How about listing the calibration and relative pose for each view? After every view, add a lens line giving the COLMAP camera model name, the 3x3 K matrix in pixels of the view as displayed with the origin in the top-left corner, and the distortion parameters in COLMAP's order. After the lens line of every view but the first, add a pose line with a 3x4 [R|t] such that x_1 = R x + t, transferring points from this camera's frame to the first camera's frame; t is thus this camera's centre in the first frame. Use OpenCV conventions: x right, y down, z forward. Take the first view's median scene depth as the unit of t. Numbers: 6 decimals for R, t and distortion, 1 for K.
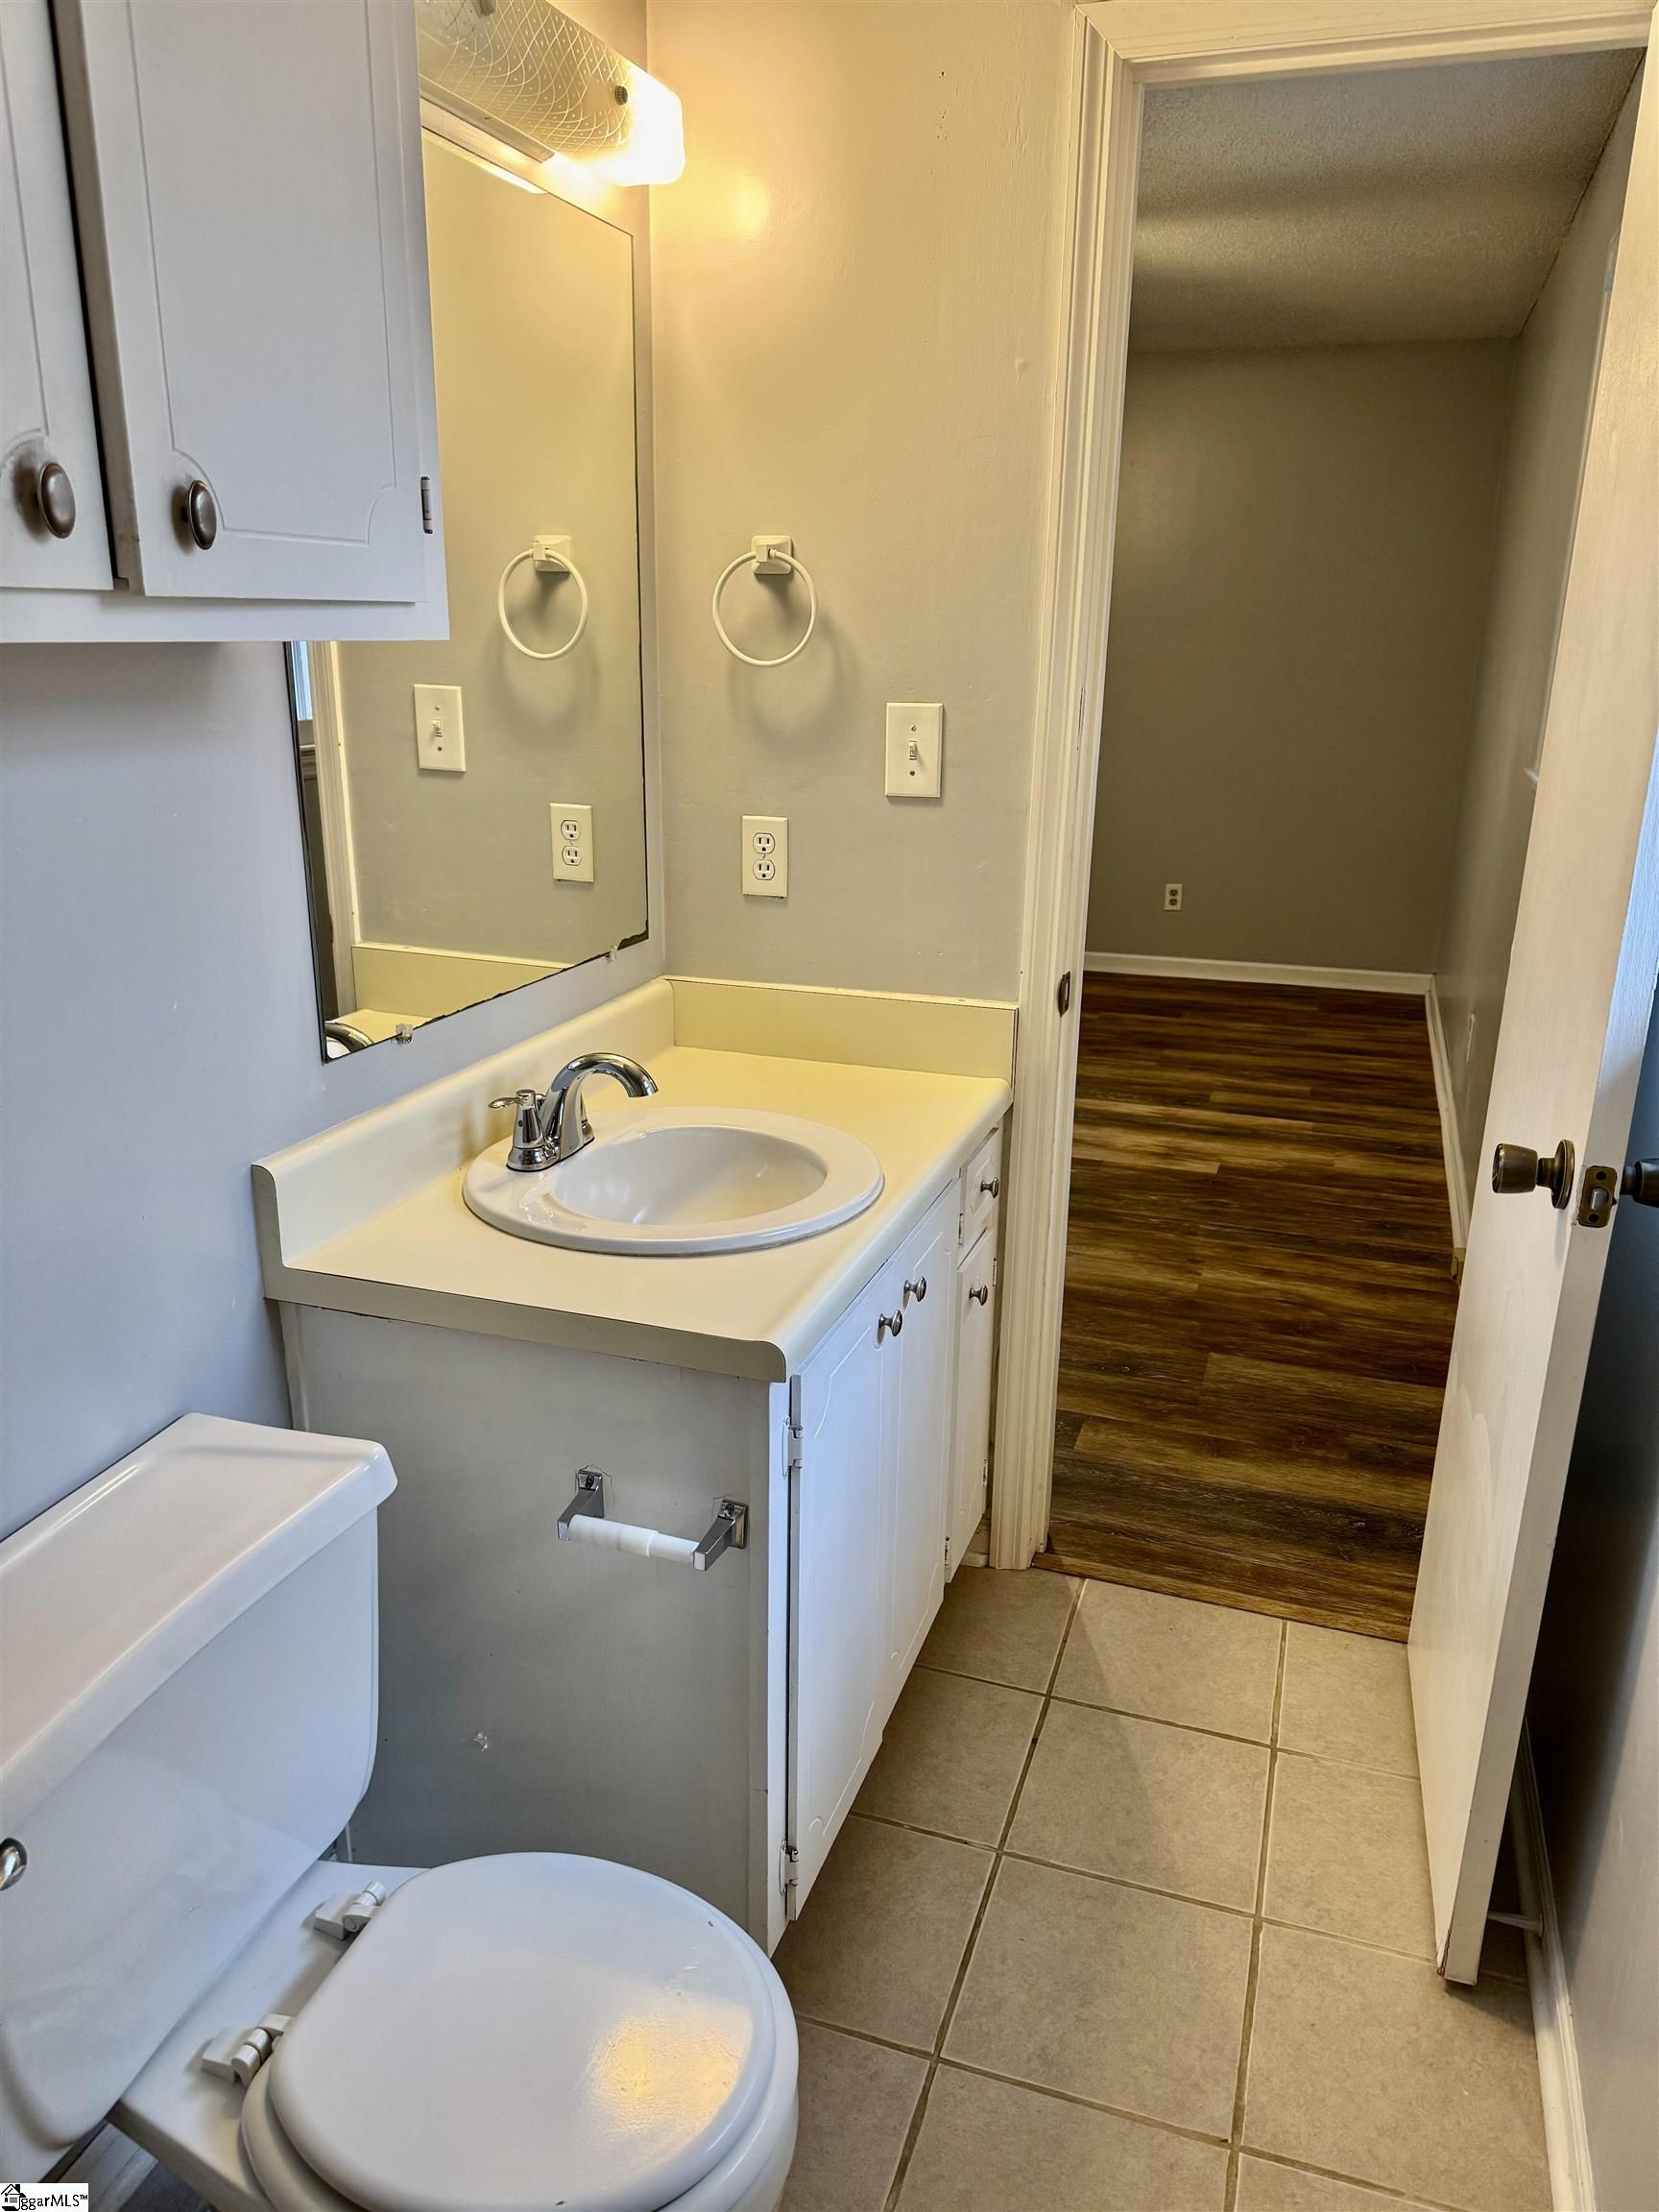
lens RADIAL K [[1548.0, 0, 829.9], [0, 1548.0, 1113.0], [0, 0, 1]] dist [0.000535, -0.006658]
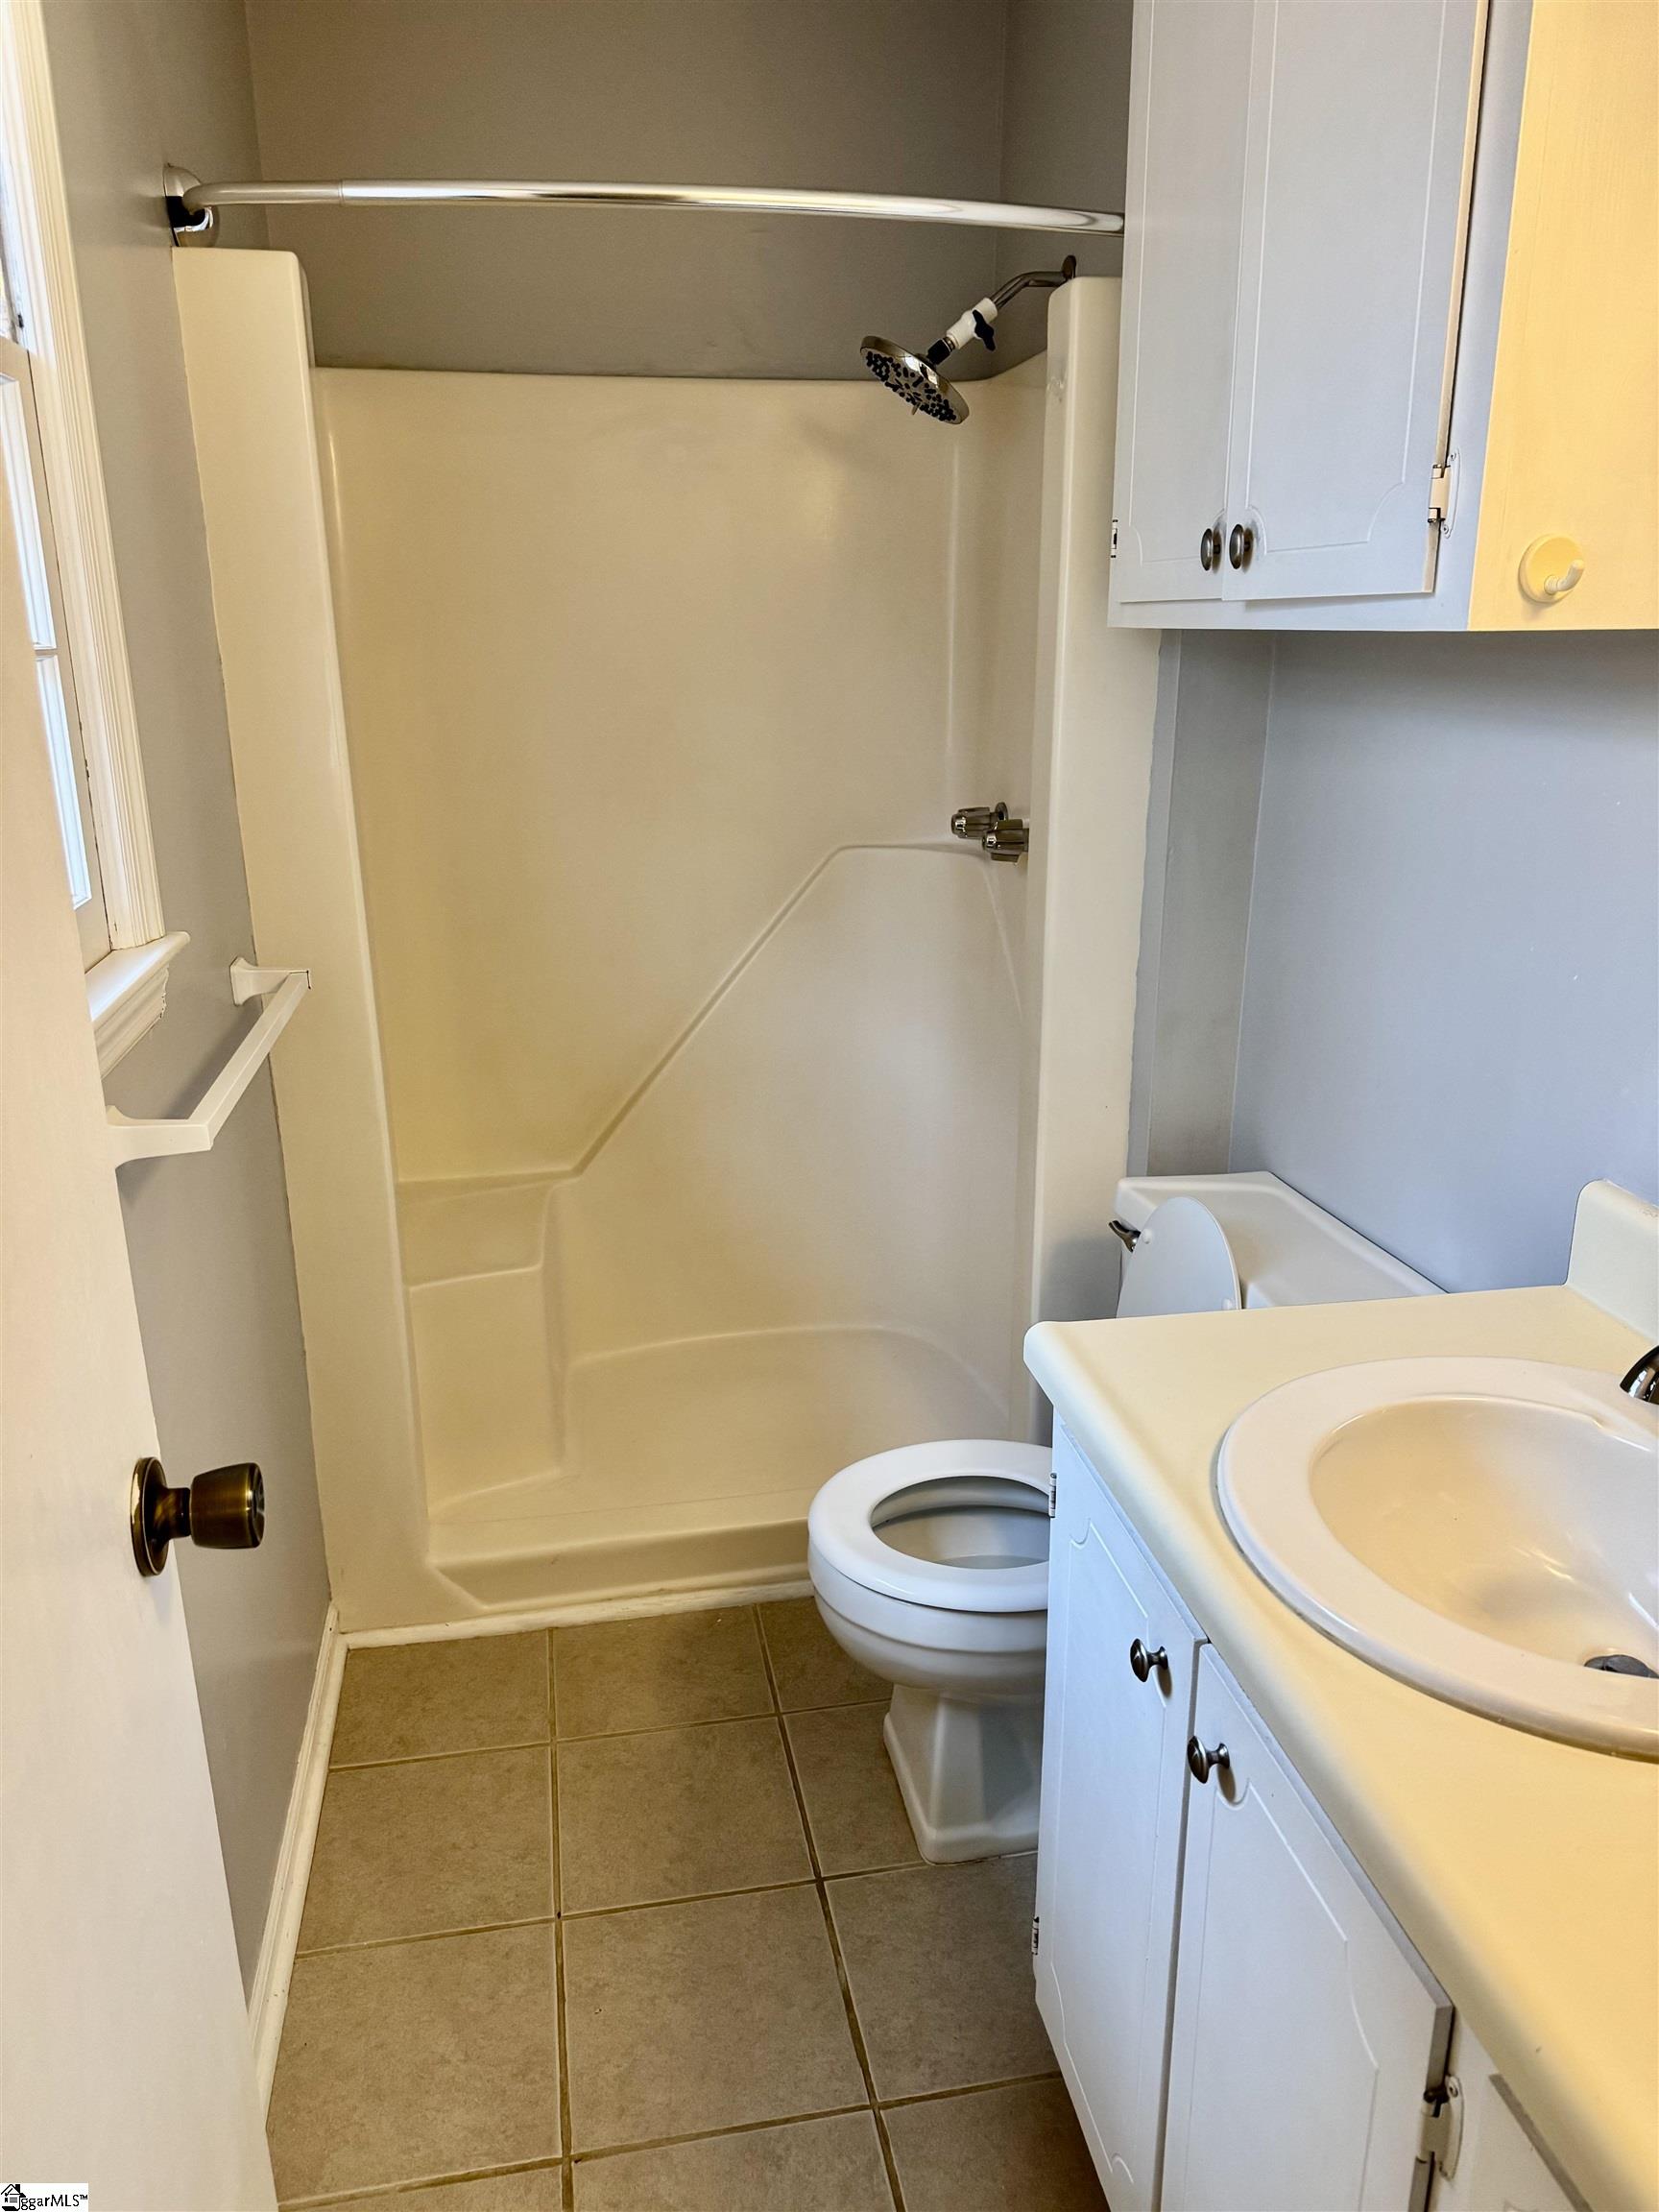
lens RADIAL K [[1548.0, 0, 829.3], [0, 1548.0, 1103.1], [0, 0, 1]] dist [0.000535, -0.006658]
pose [[-0.868490, 0.125642, -0.479520, 0.490132], [-0.162015, 0.842275, 0.514125, -0.415396], [0.468483, 0.524202, -0.711151, 1.386356]]
